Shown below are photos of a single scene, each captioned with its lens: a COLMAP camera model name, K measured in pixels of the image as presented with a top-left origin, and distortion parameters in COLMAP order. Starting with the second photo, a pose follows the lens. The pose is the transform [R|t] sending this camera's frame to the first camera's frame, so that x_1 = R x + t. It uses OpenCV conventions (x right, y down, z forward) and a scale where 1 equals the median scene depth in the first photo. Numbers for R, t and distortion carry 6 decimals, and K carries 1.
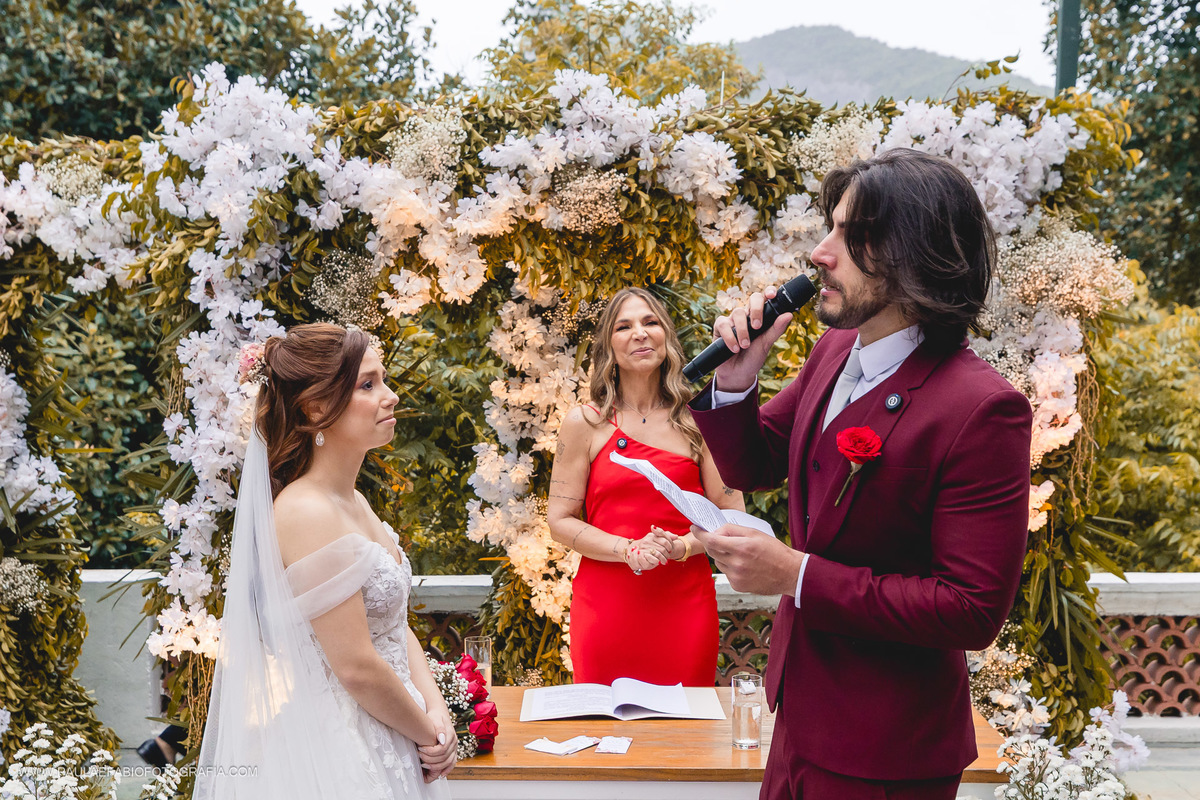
lens RADIAL K [[1541.4, 0, 605.9], [0, 1541.4, 503.4], [0, 0, 1]] dist [0.006649, 0.000000]
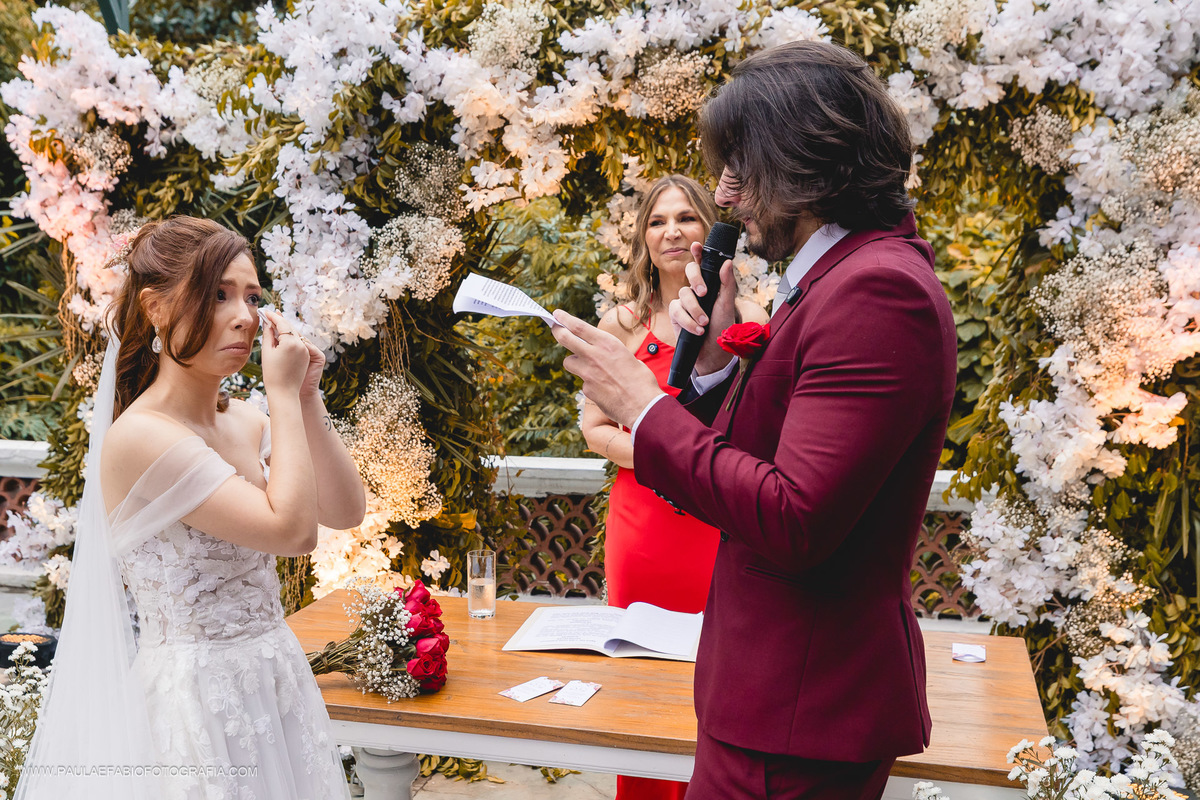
lens RADIAL K [[1297.5, 0, 559.6], [0, 1297.5, 434.5], [0, 0, 1]] dist [0.010863, 0.000000]
pose [[0.973161, 0.034327, -0.227551, 0.110517], [-0.023091, 0.998387, 0.051859, -0.021024], [0.228965, -0.045213, 0.972384, 0.191893]]
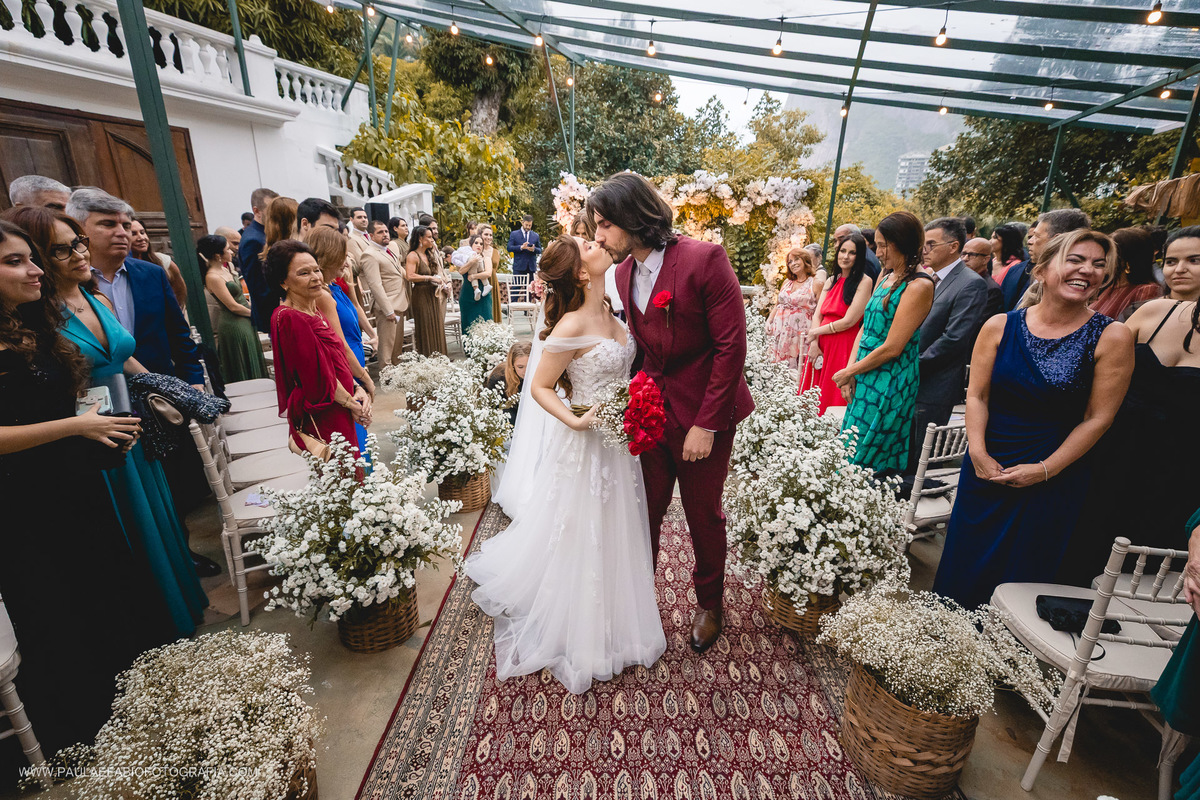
lens RADIAL K [[526.9, 0, 616.4], [0, 526.9, 387.1], [0, 0, 1]] dist [-0.000277, 0.000009]
pose [[0.947649, 0.116215, -0.297414, 0.296382], [-0.054533, 0.976637, 0.207864, 0.050534], [0.314622, -0.180763, 0.931846, -0.719400]]
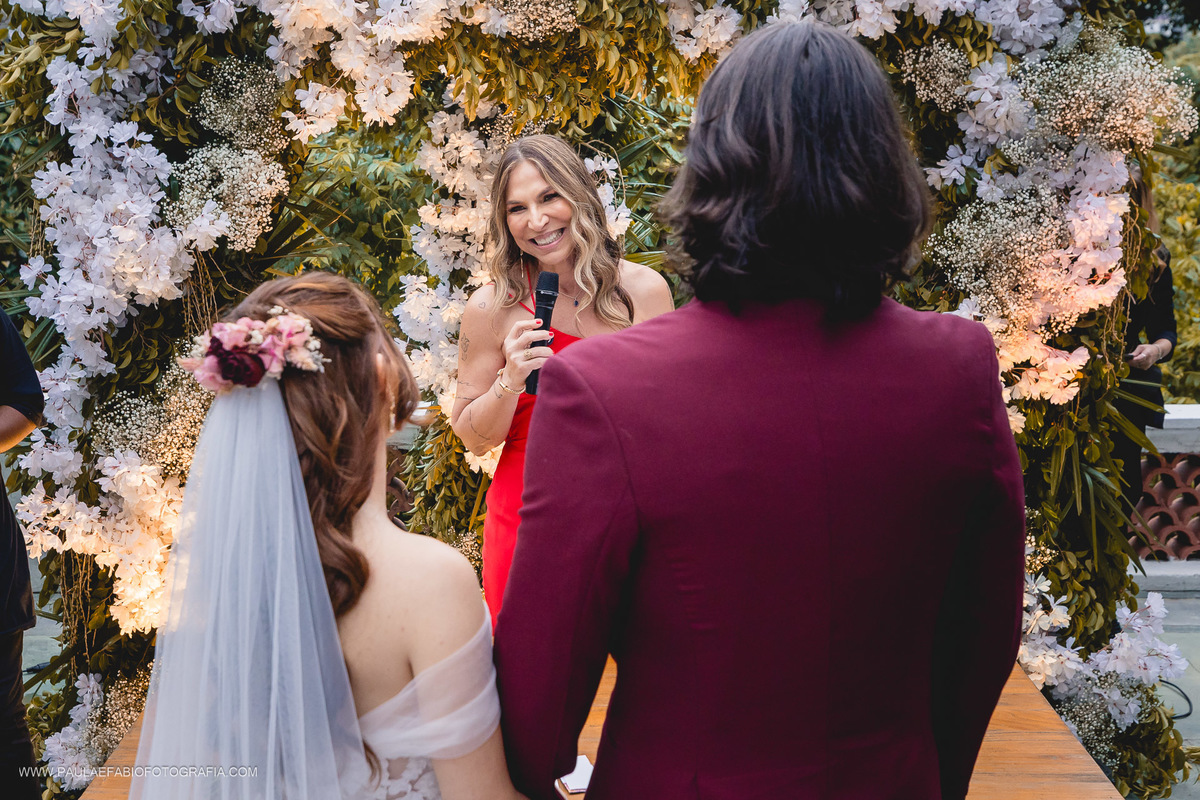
lens RADIAL K [[1439.9, 0, 560.0], [0, 1439.9, 357.1], [0, 0, 1]] dist [0.011110, 0.000000]
pose [[0.999717, 0.007518, 0.022570, -0.015551], [-0.009369, 0.996501, 0.083057, -0.071033], [-0.021867, -0.083245, 0.996289, 0.219413]]
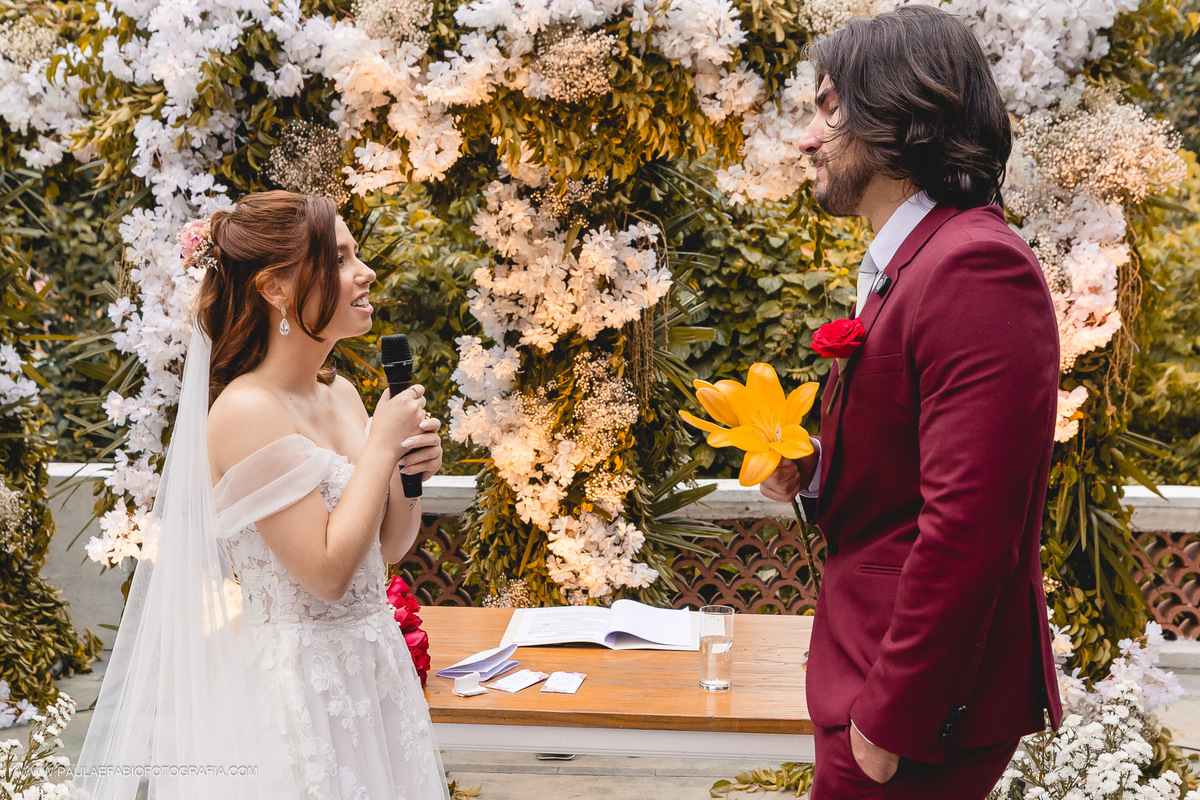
lens RADIAL K [[1541.4, 0, 580.9], [0, 1541.4, 500.0], [0, 0, 1]] dist [0.006649, 0.000000]
pose [[0.998941, 0.018372, -0.042186, 0.034715], [-0.015579, 0.997723, 0.065614, -0.002959], [0.043296, -0.064887, 0.996953, 0.086482]]
